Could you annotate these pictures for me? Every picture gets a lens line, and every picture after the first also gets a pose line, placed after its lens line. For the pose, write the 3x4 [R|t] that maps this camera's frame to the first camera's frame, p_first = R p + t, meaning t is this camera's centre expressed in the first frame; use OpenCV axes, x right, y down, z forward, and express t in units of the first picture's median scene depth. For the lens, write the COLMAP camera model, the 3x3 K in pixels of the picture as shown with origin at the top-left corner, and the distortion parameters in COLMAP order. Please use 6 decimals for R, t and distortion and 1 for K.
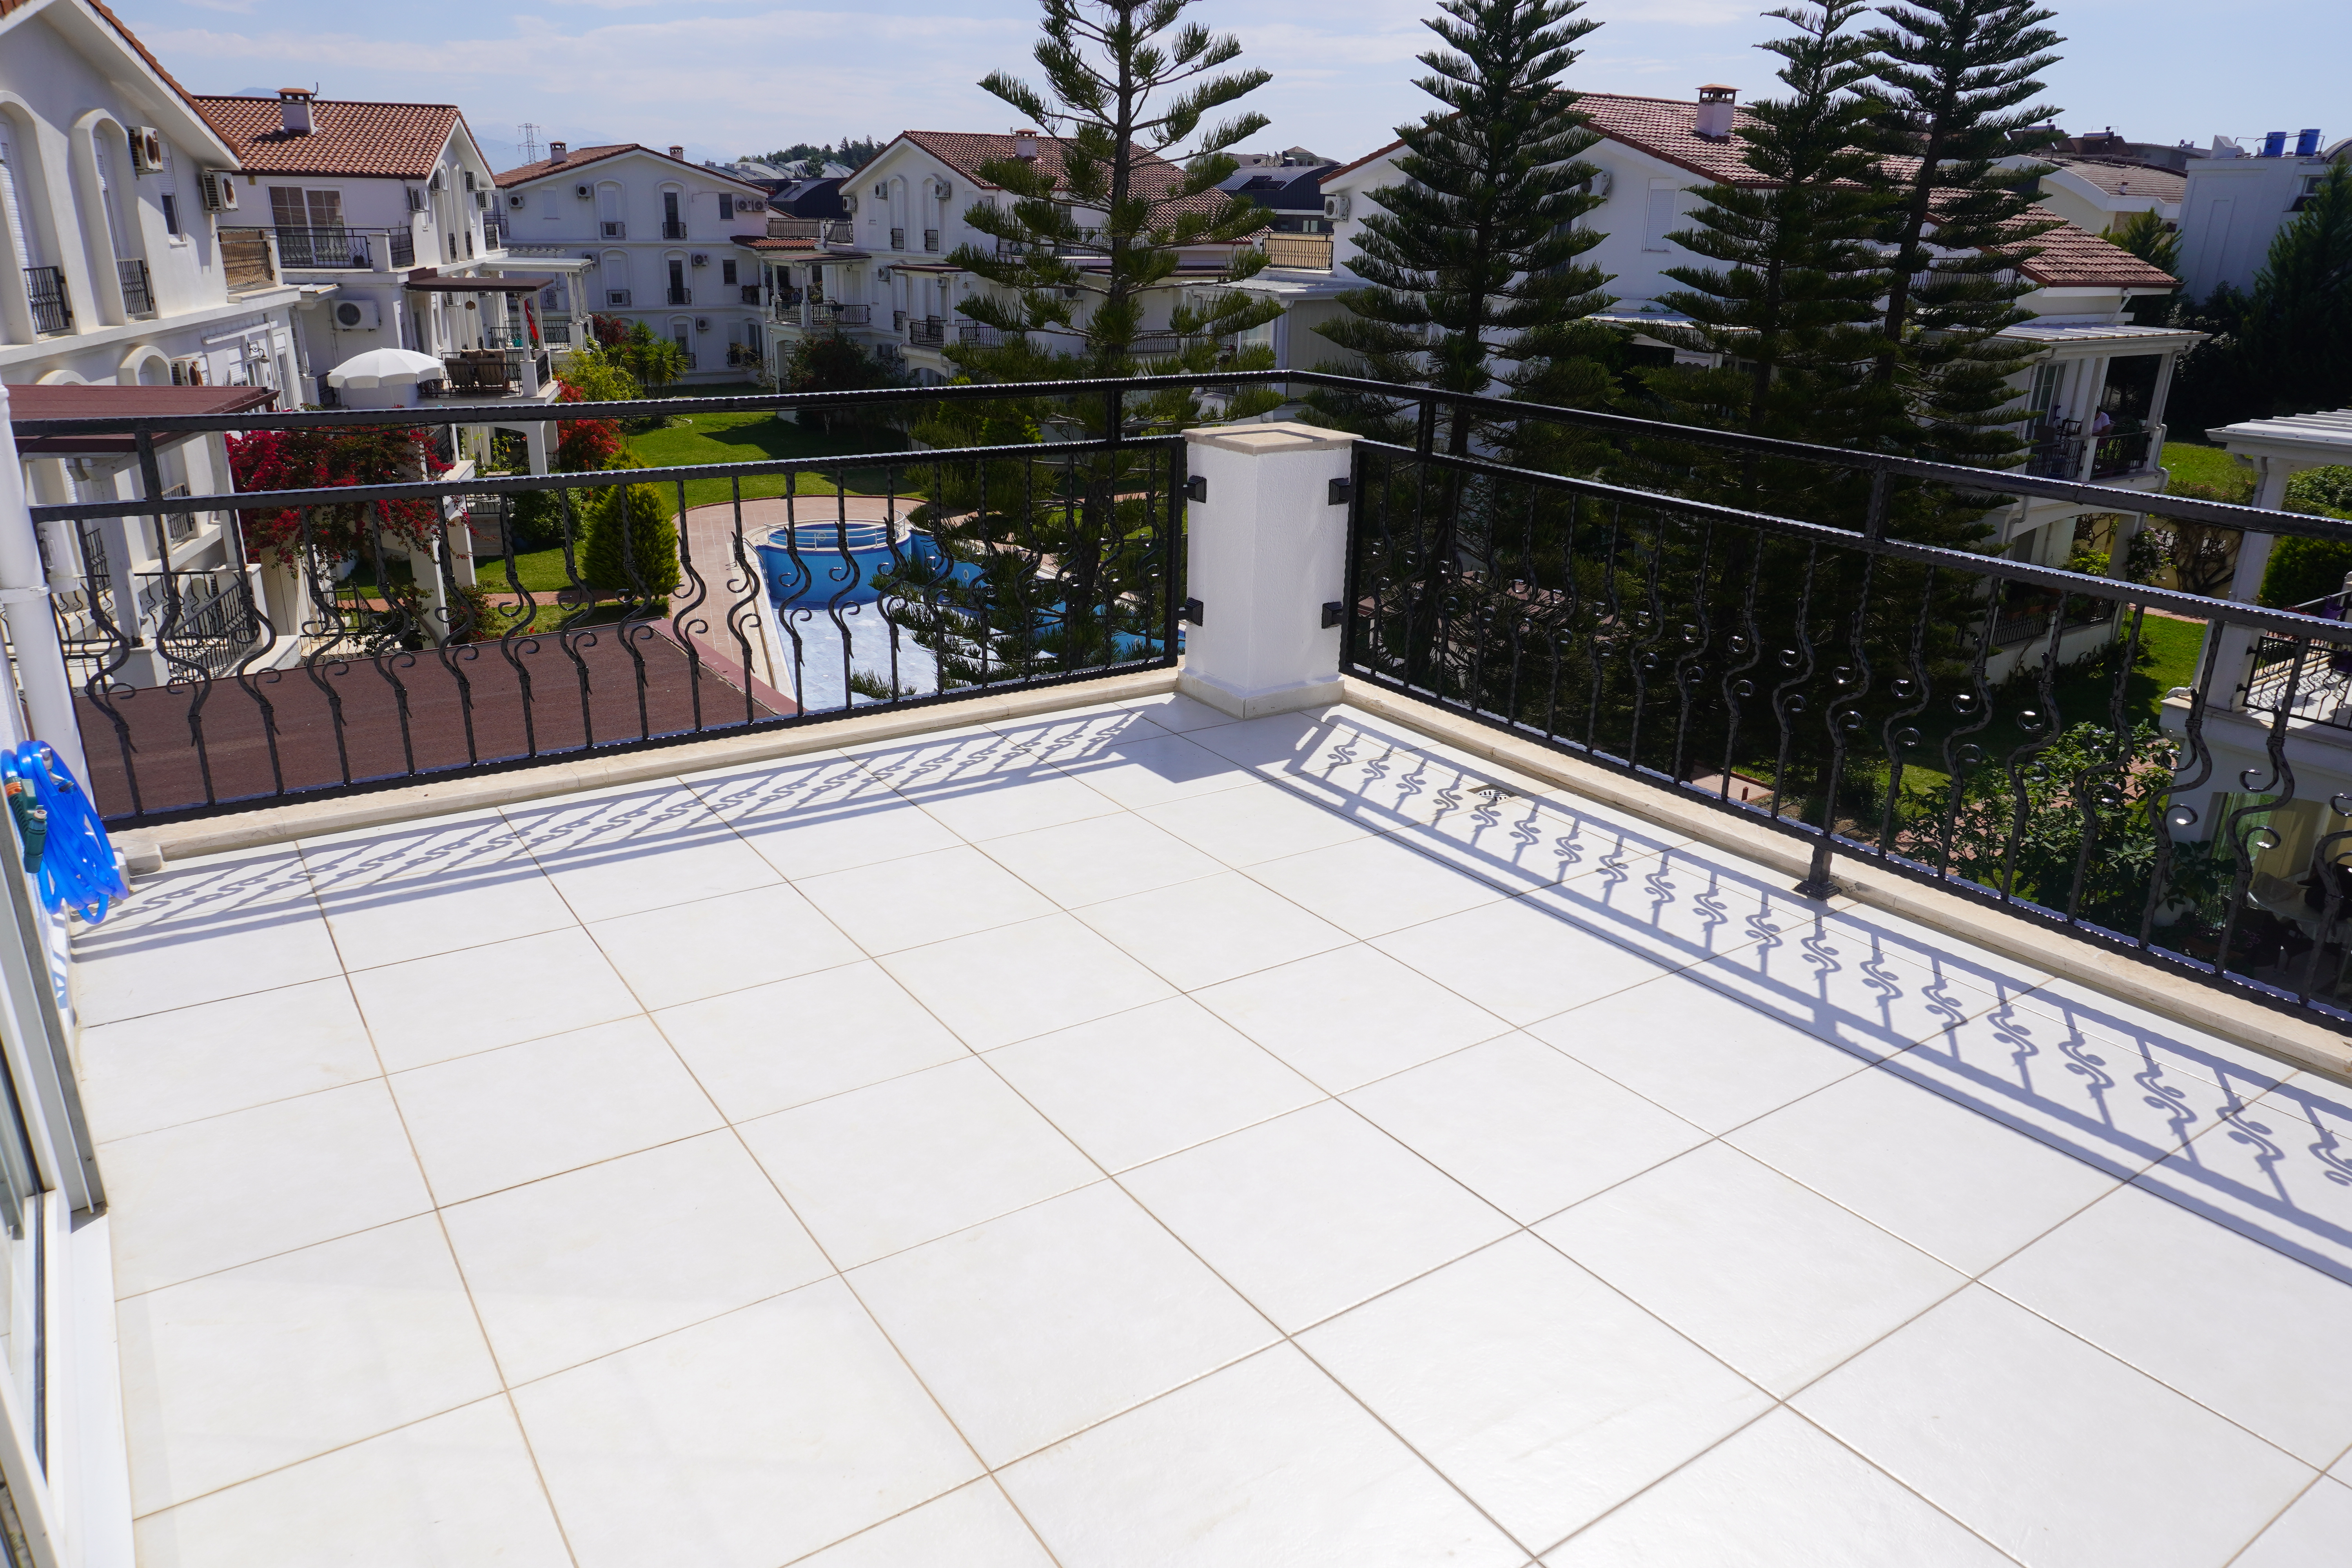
lens RADIAL K [[1565.5, 0, 1167.3], [0, 1565.5, 790.1], [0, 0, 1]] dist [-0.054367, 0.033456]
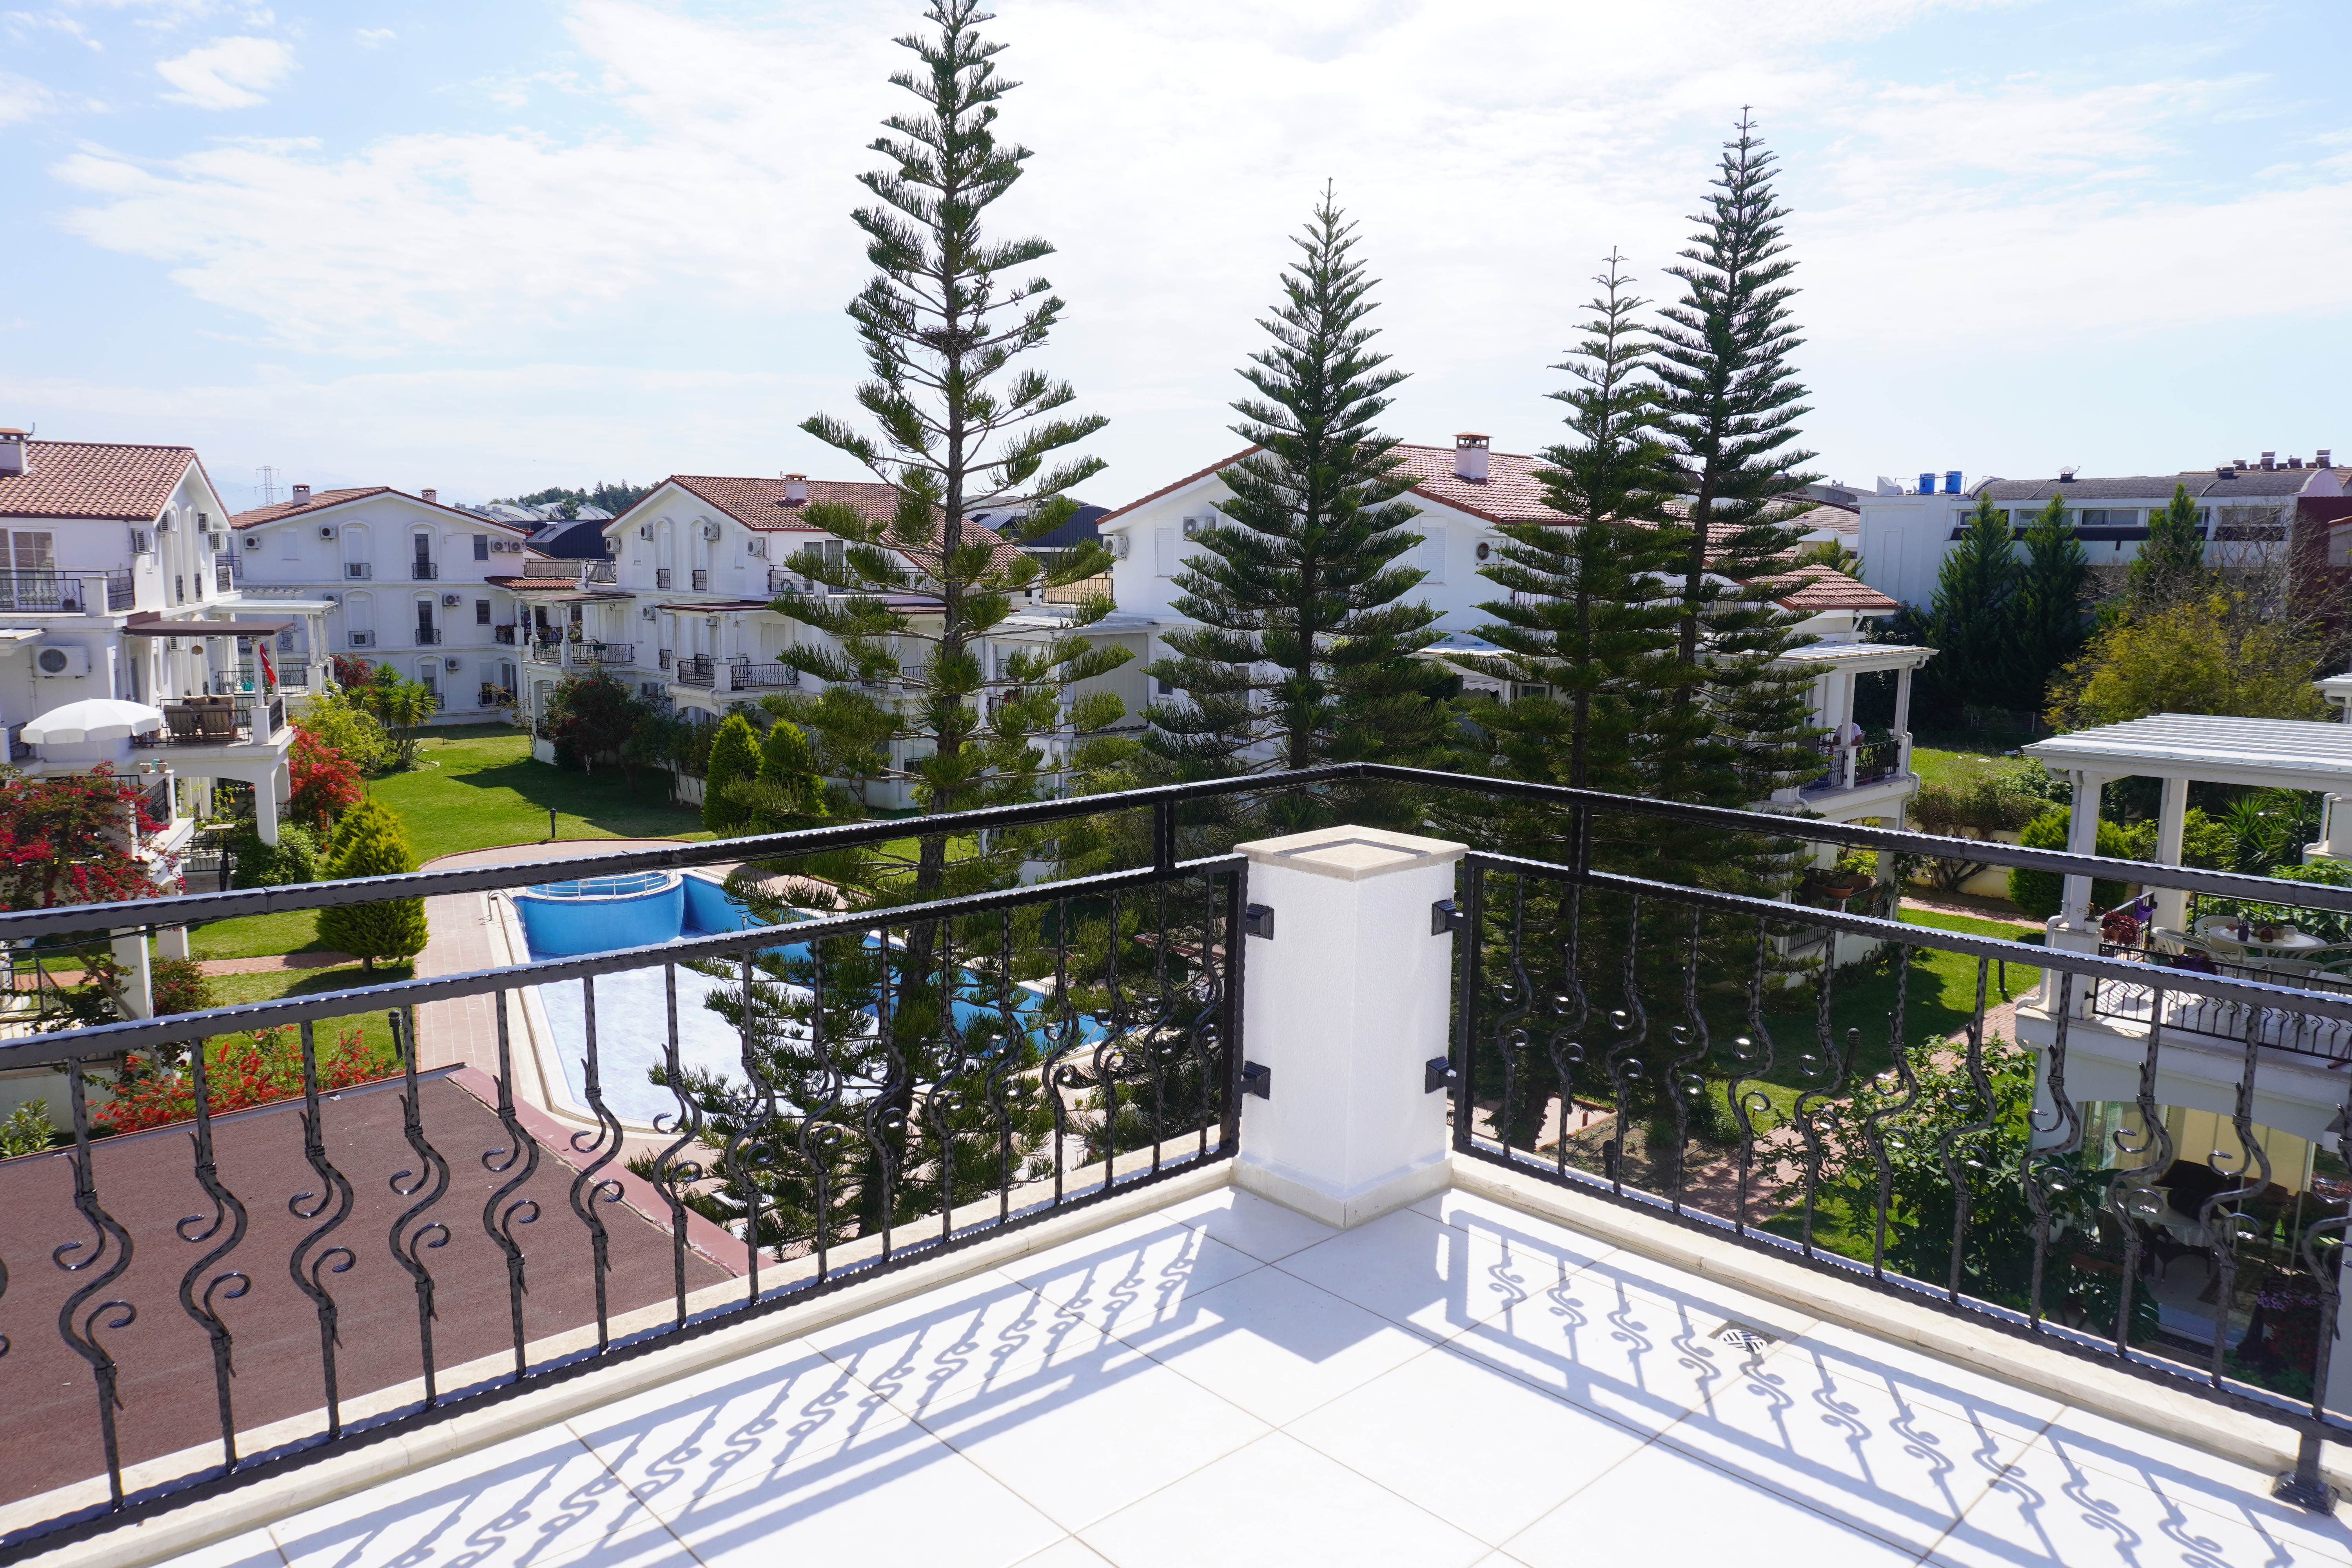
lens RADIAL K [[1565.5, 0, 1173.2], [0, 1565.5, 790.5], [0, 0, 1]] dist [-0.054367, 0.033456]
pose [[0.987314, -0.029072, 0.156099, -0.045609], [0.059902, 0.978651, -0.196608, -0.035188], [-0.147050, 0.203464, 0.967977, 0.084788]]
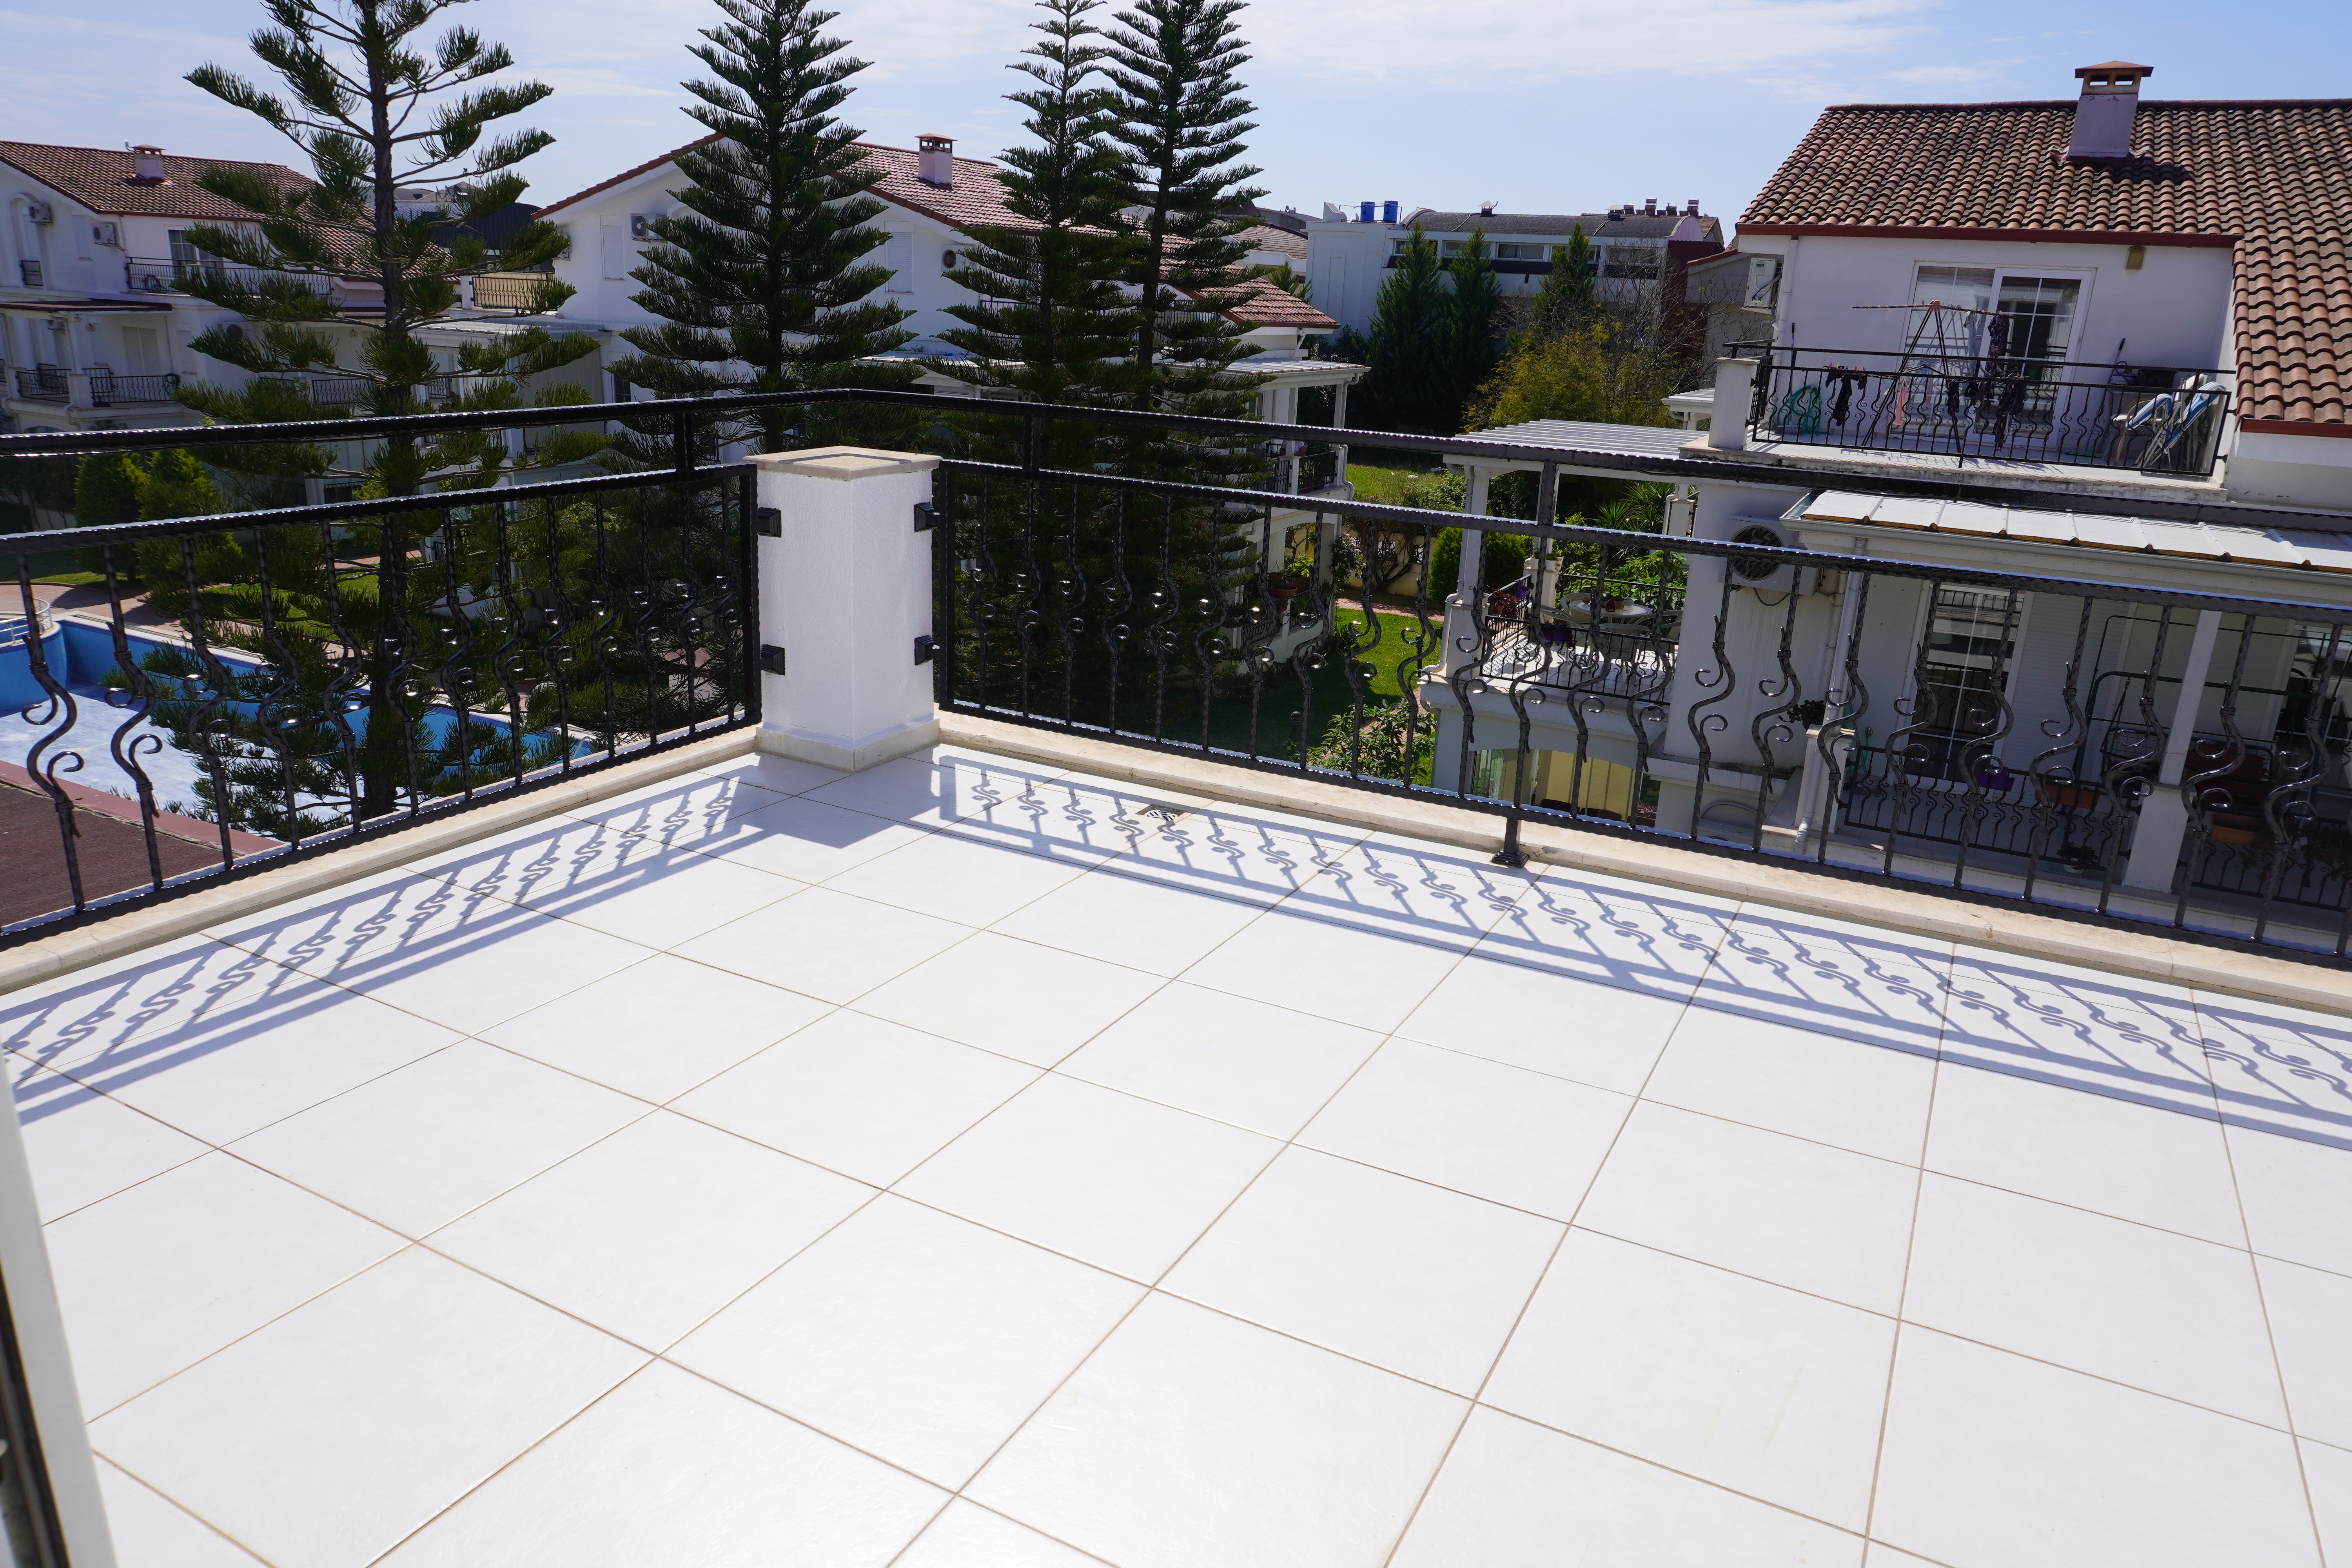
lens RADIAL K [[1565.5, 0, 1170.9], [0, 1565.5, 800.1], [0, 0, 1]] dist [-0.054367, 0.033456]
pose [[0.883529, -0.125746, 0.451181, -0.065240], [0.135211, 0.990752, 0.011348, -0.004796], [-0.448436, 0.050978, 0.892360, 0.036786]]
